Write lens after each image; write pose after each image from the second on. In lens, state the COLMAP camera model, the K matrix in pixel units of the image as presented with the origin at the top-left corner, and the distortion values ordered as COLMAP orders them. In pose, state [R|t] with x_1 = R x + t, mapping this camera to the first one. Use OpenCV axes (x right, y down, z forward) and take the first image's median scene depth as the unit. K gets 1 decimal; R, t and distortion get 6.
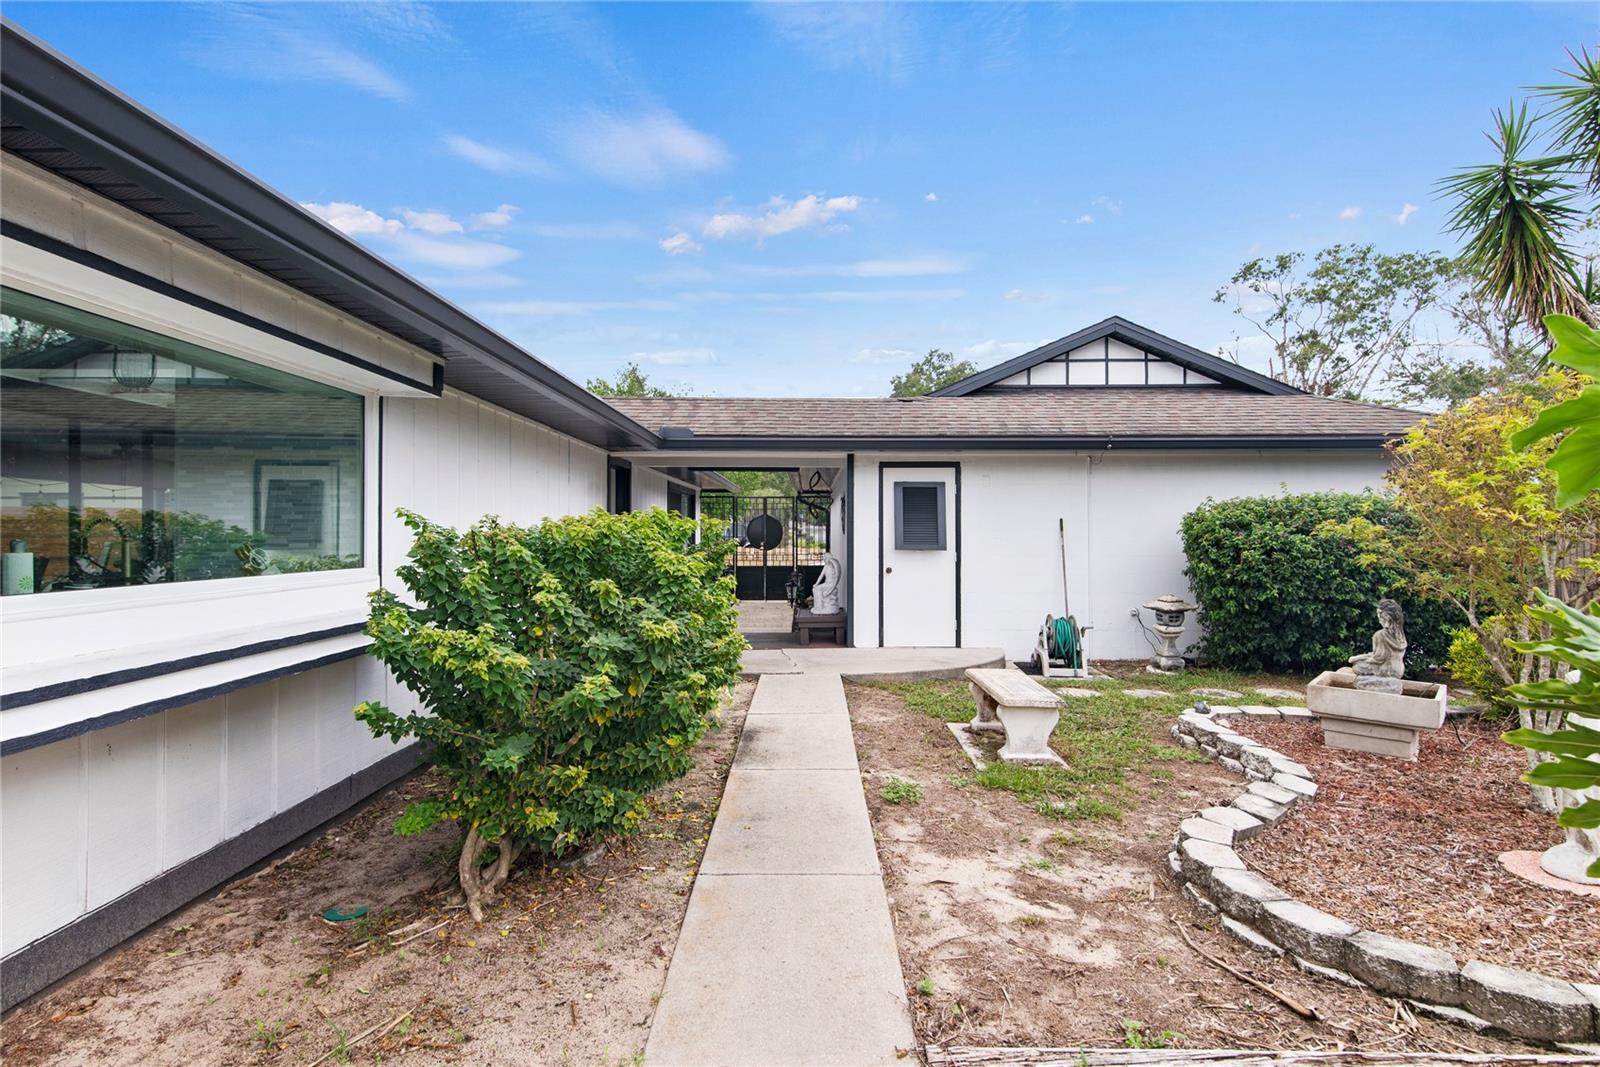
lens RADIAL K [[874.8, 0, 799.9], [0, 874.8, 532.6], [0, 0, 1]] dist [-0.000168, -0.000001]
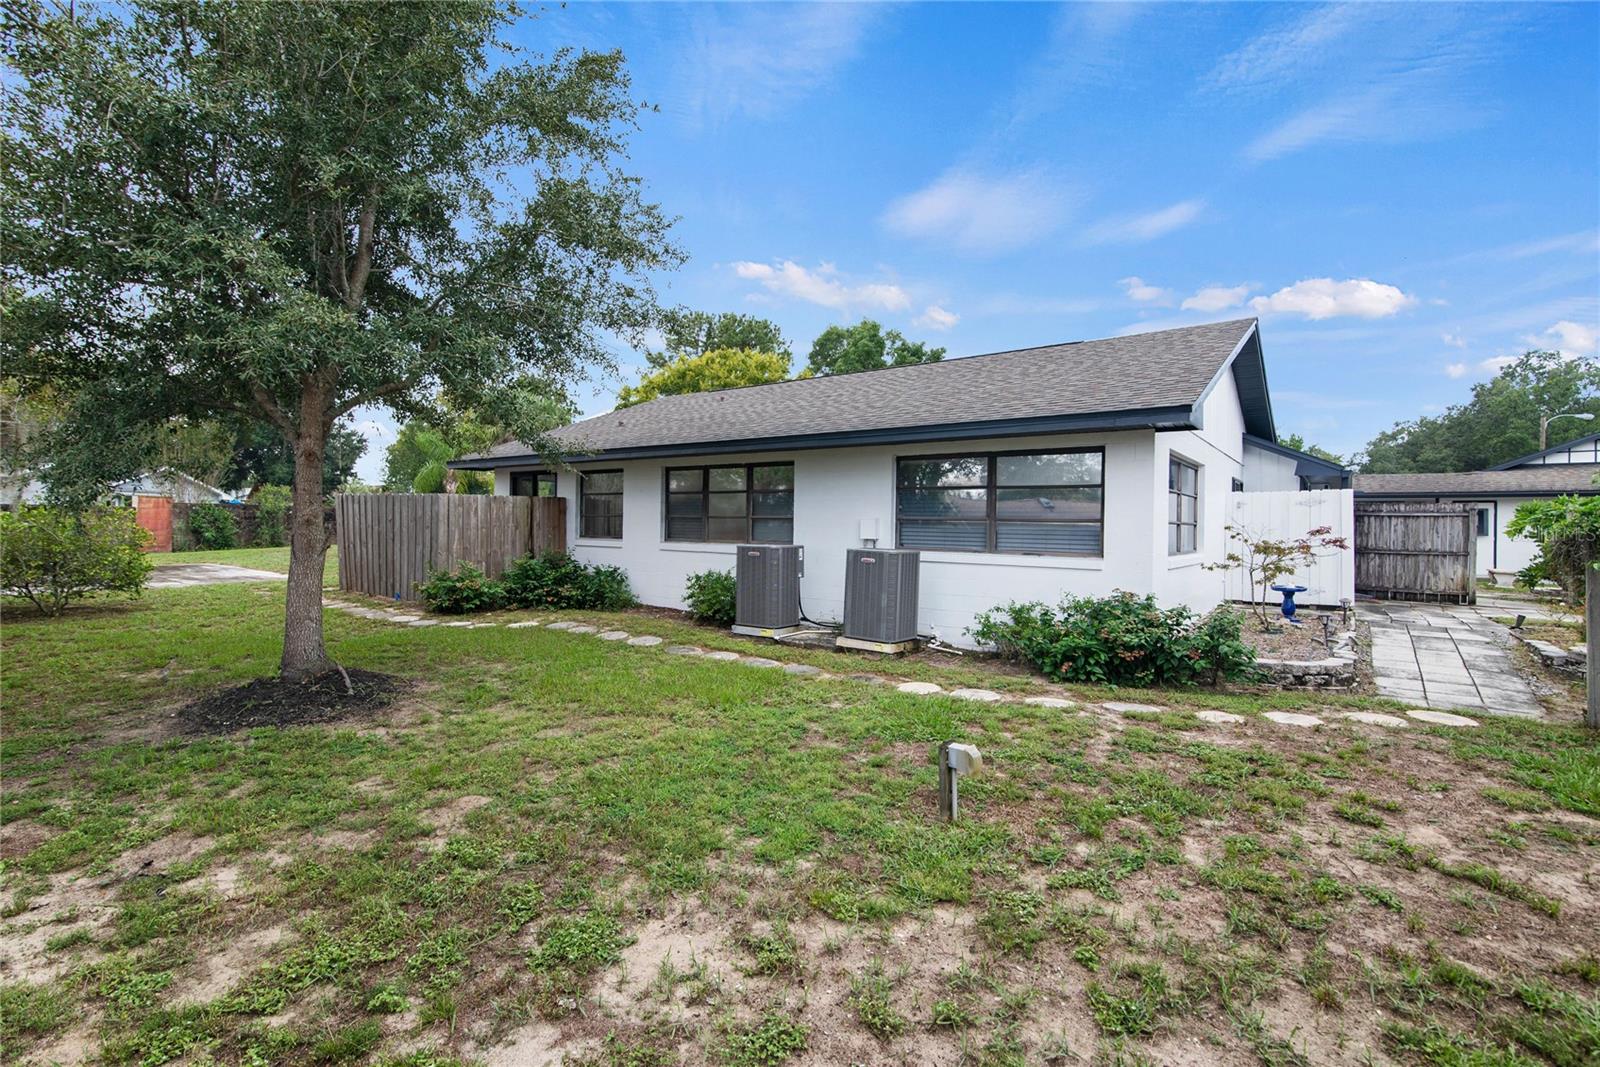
lens RADIAL K [[728.7, 0, 798.9], [0, 728.7, 534.4], [0, 0, 1]] dist [0.004980, 0.000244]
pose [[0.802835, 0.015555, -0.595999, -0.091978], [-0.014350, 0.999874, 0.006765, 0.016098], [0.596029, 0.003122, 0.802957, -1.020248]]
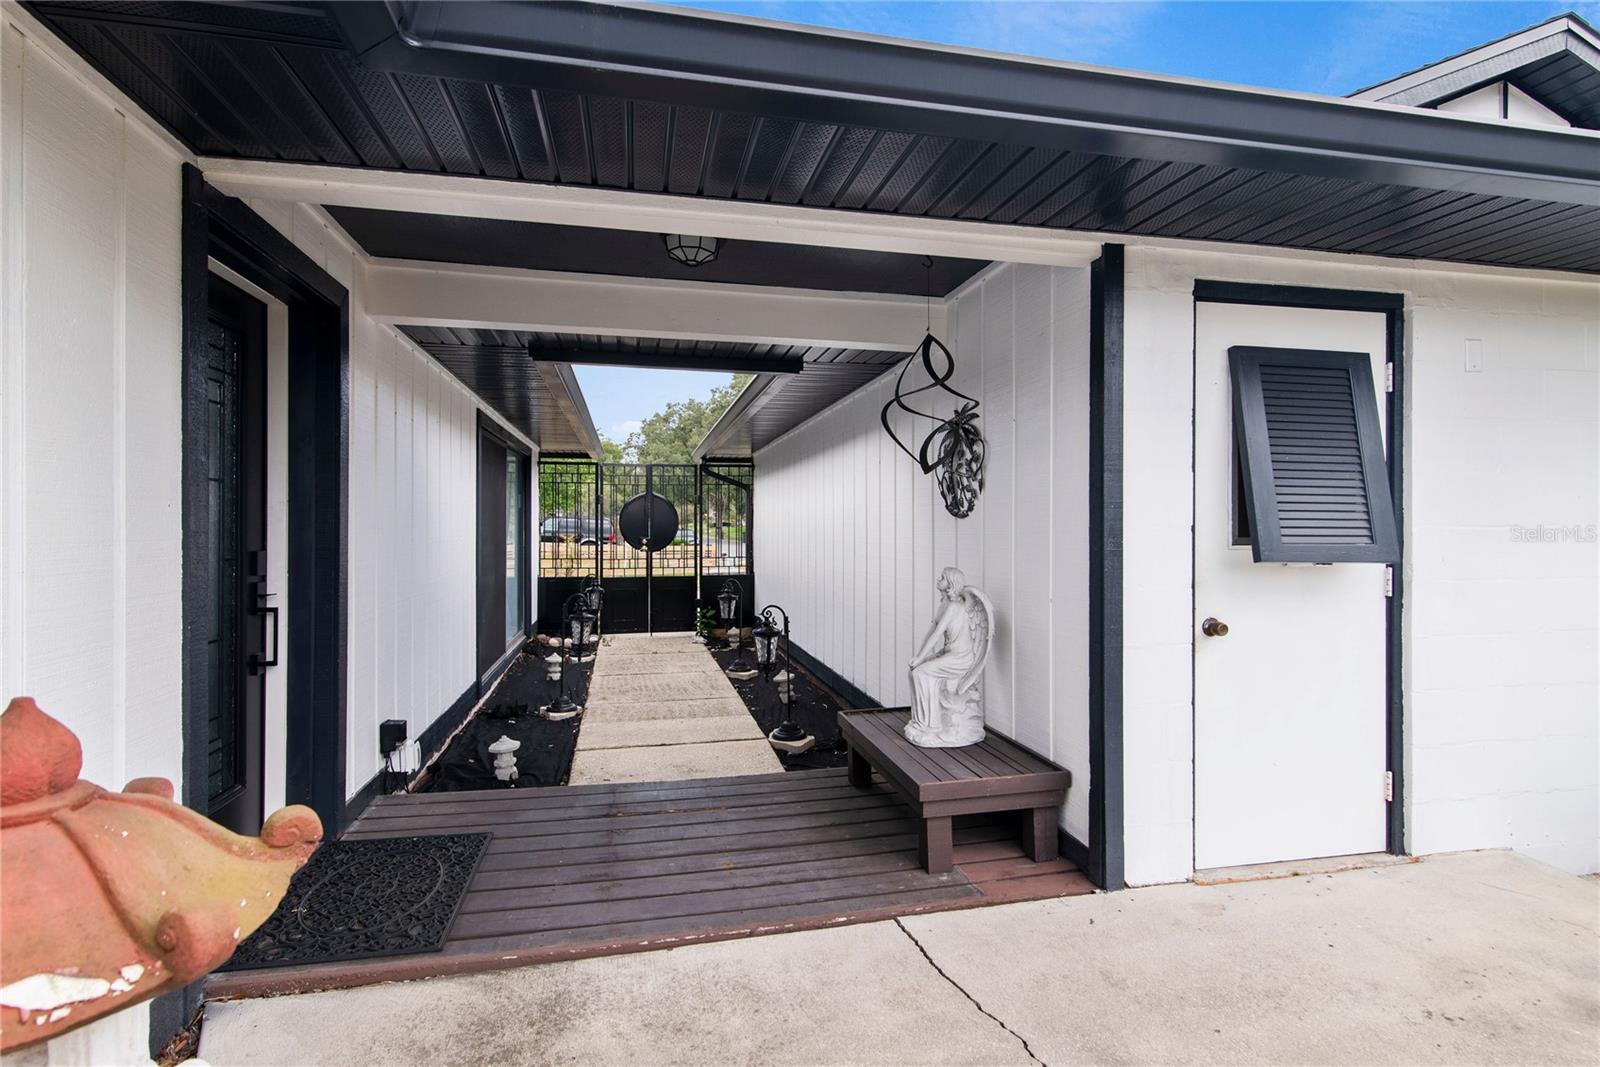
lens RADIAL K [[801.7, 0, 802.2], [0, 801.7, 533.0], [0, 0, 1]] dist [0.005014, 0.000298]
pose [[0.974882, -0.006078, 0.222638, -0.060813], [0.004497, 0.999961, 0.007605, 0.003446], [-0.222676, -0.006413, 0.974872, 0.423760]]
